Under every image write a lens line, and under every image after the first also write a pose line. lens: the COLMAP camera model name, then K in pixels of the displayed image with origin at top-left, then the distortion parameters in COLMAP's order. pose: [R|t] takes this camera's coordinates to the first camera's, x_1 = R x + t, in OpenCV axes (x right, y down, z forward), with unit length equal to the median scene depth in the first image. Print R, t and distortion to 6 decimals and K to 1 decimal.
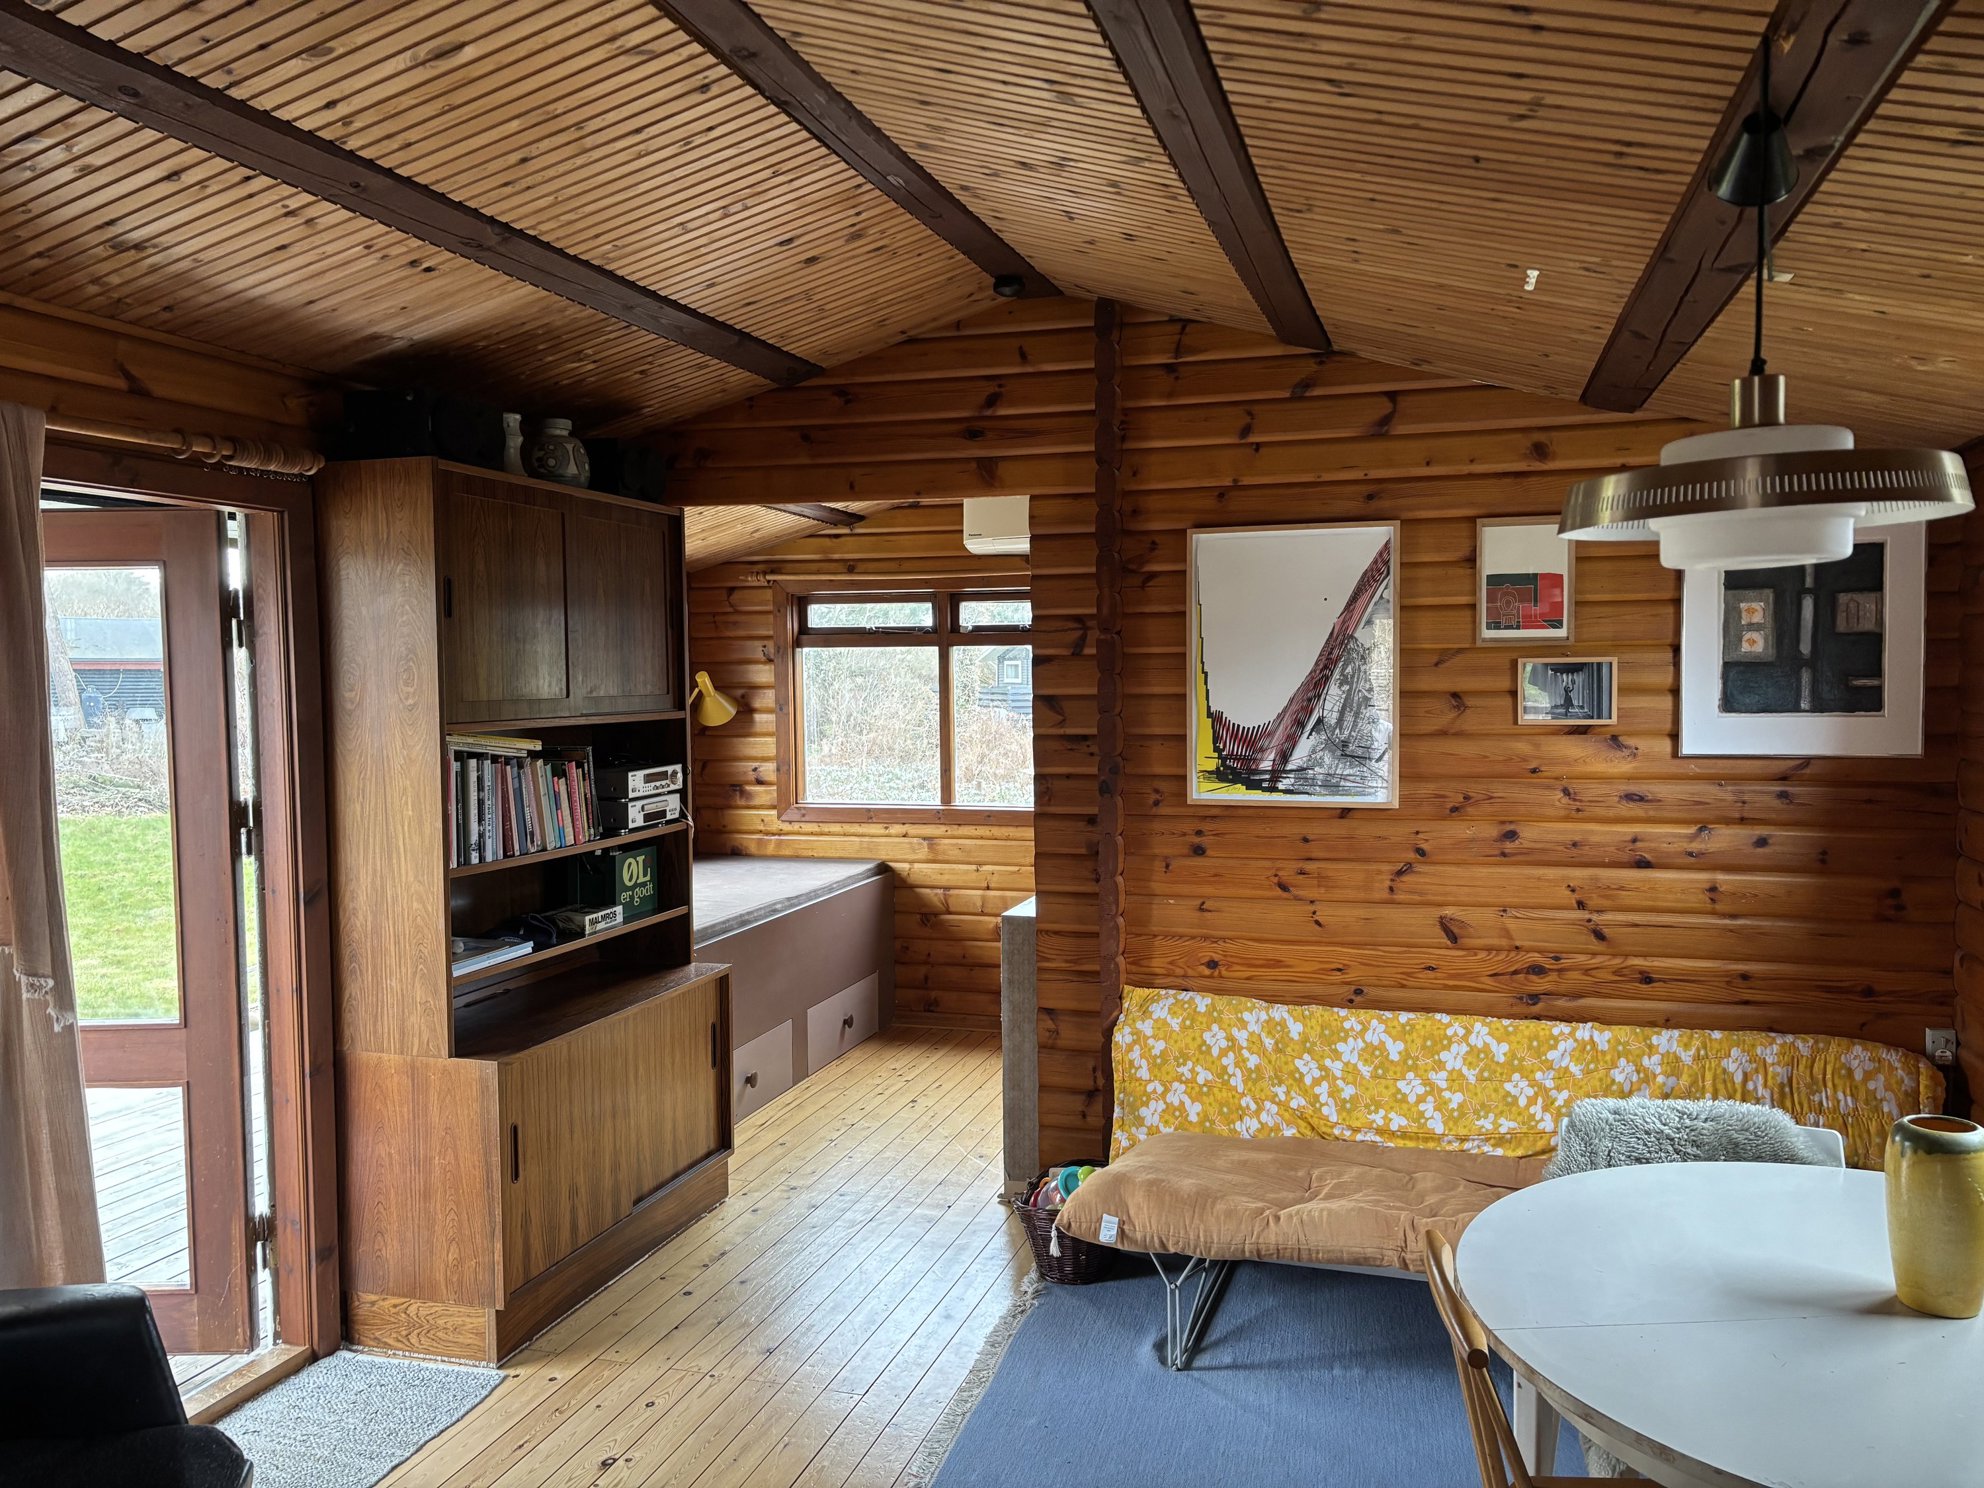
lens RADIAL K [[1506.4, 0, 1004.8], [0, 1506.4, 740.6], [0, 0, 1]] dist [0.030231, 0.005251]
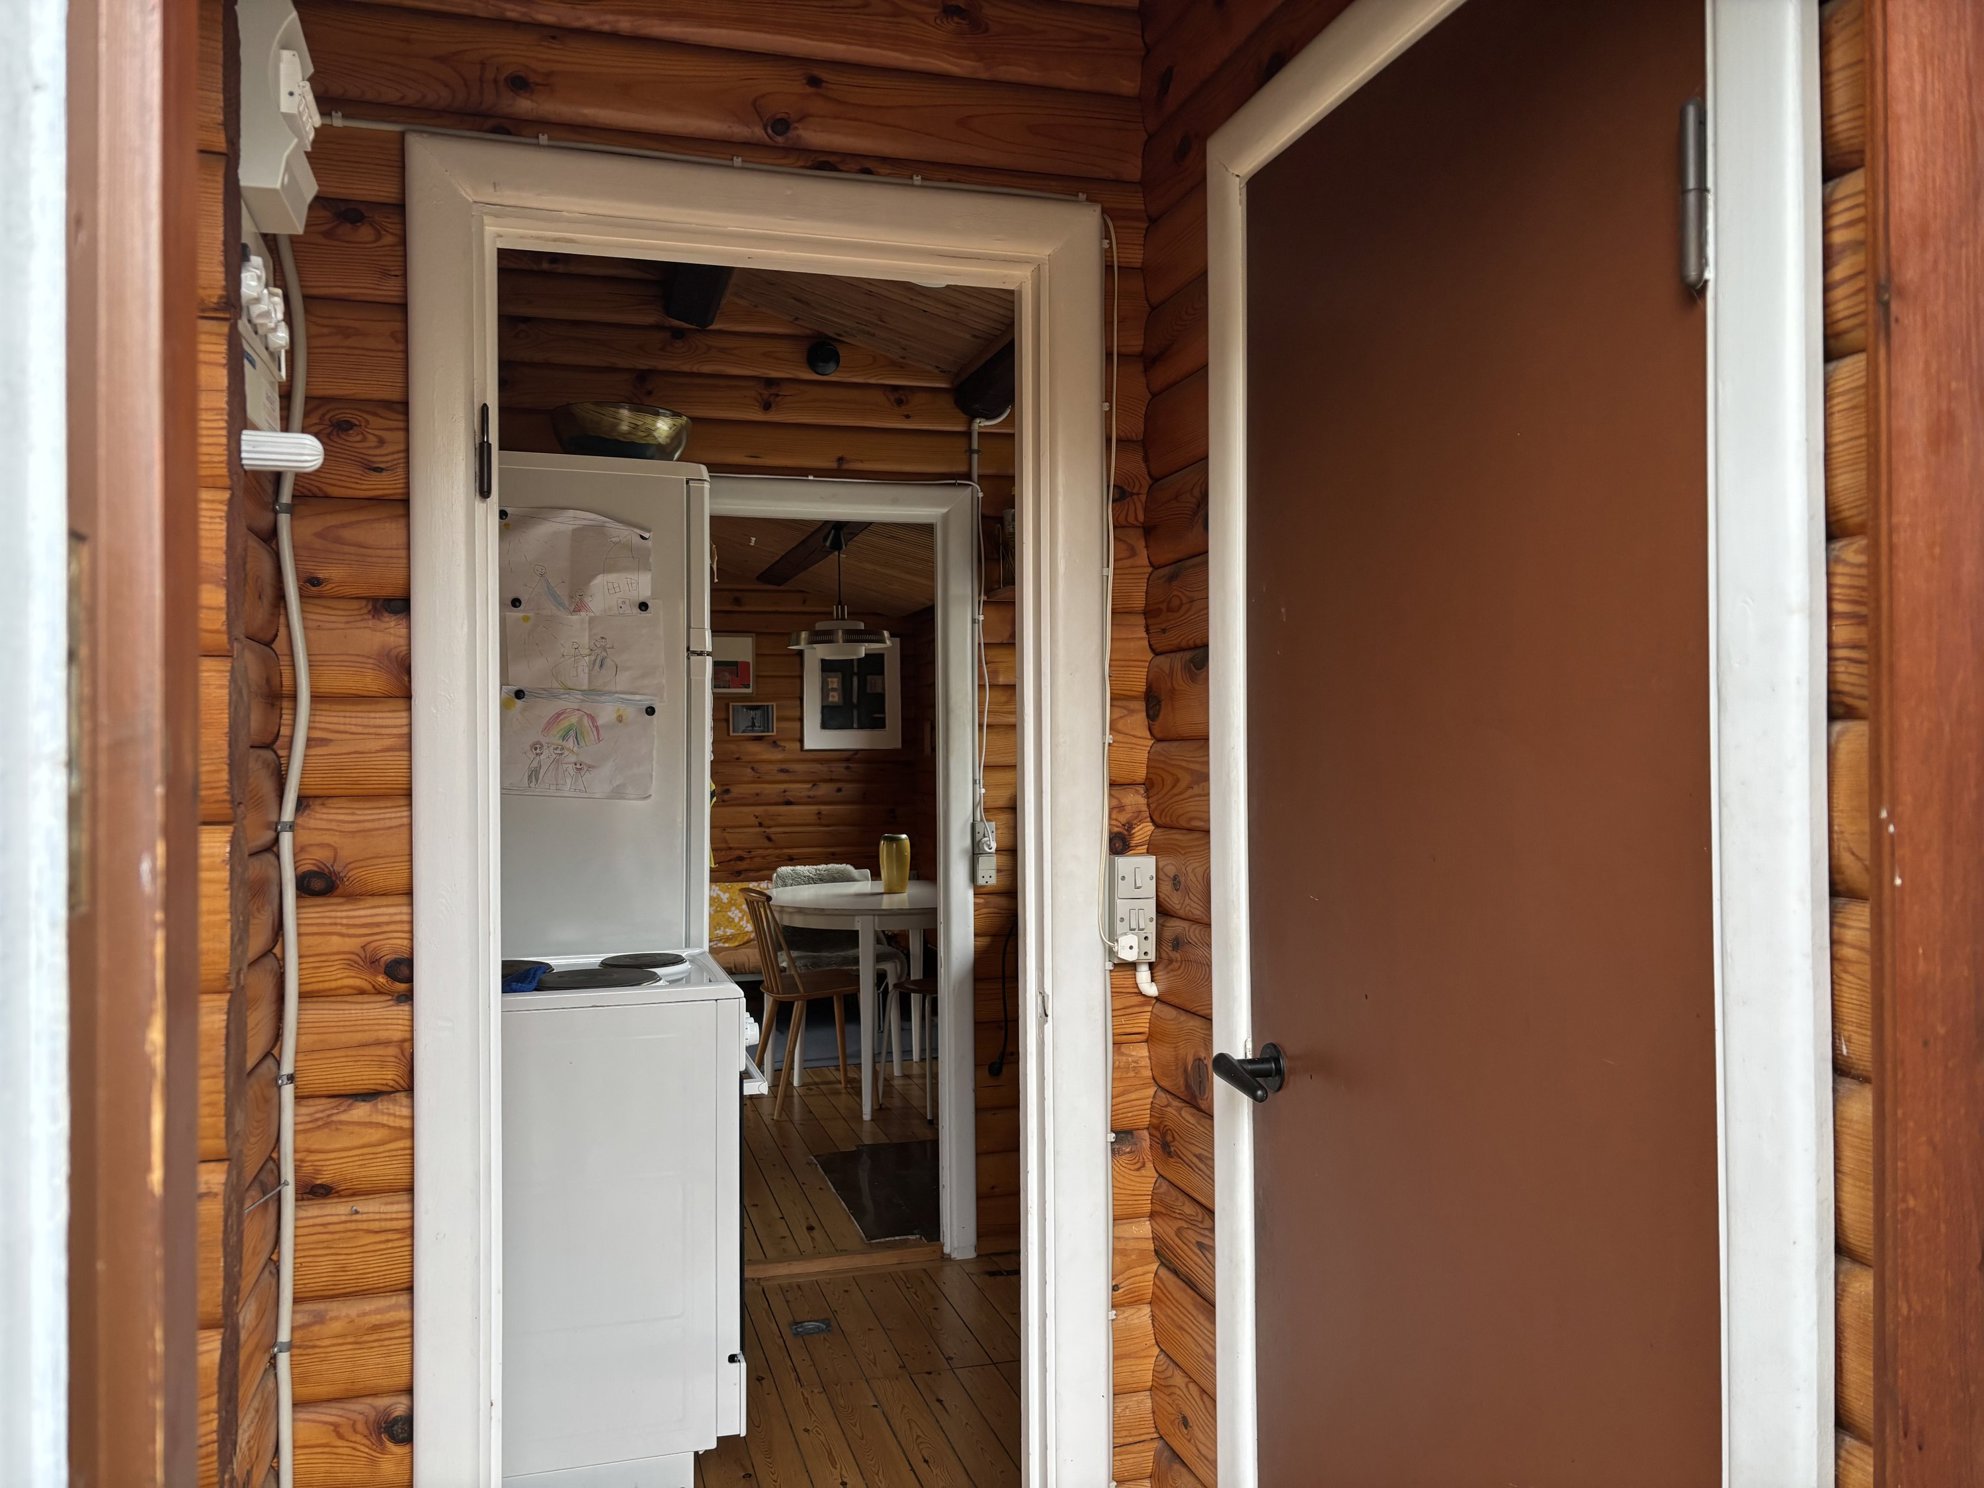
lens RADIAL K [[1518.4, 0, 992.9], [0, 1518.4, 752.3], [0, 0, 1]] dist [0.111081, 0.000644]
pose [[0.840197, 0.002547, 0.542276, -0.450945], [0.026108, 0.998639, -0.045142, 0.108731], [-0.541653, 0.052086, 0.838987, -0.859972]]
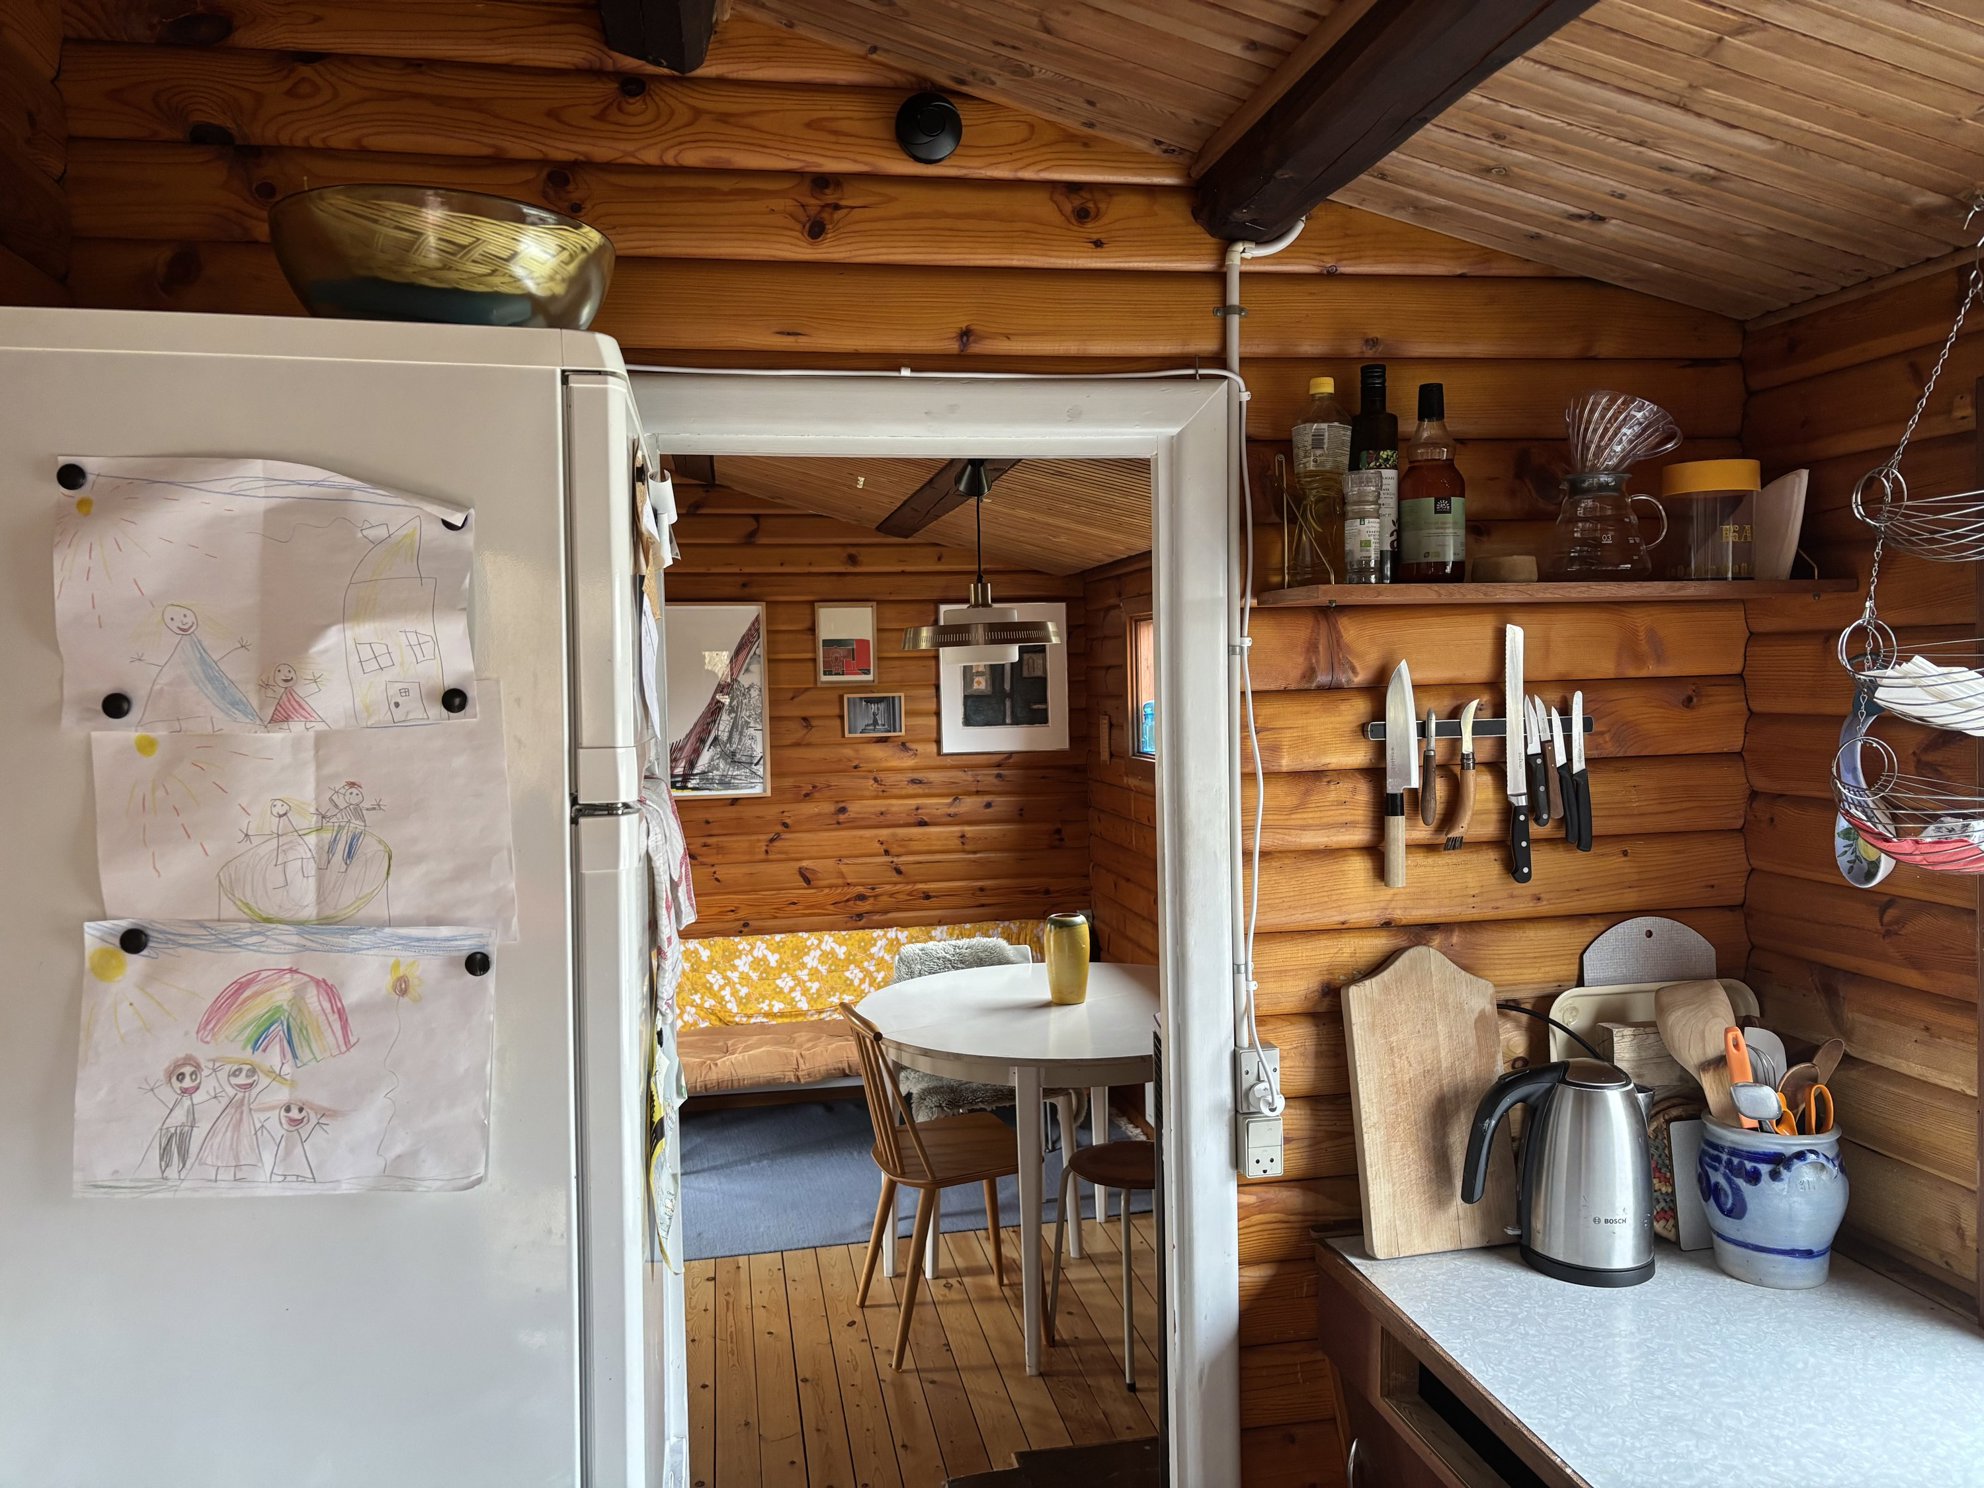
lens RADIAL K [[1506.4, 0, 1004.8], [0, 1506.4, 740.6], [0, 0, 1]] dist [0.030231, 0.005251]
pose [[0.888110, -0.028962, 0.458718, -0.209950], [0.034327, 0.999405, -0.003360, 0.003292], [-0.458348, 0.018731, 0.888576, -0.415465]]
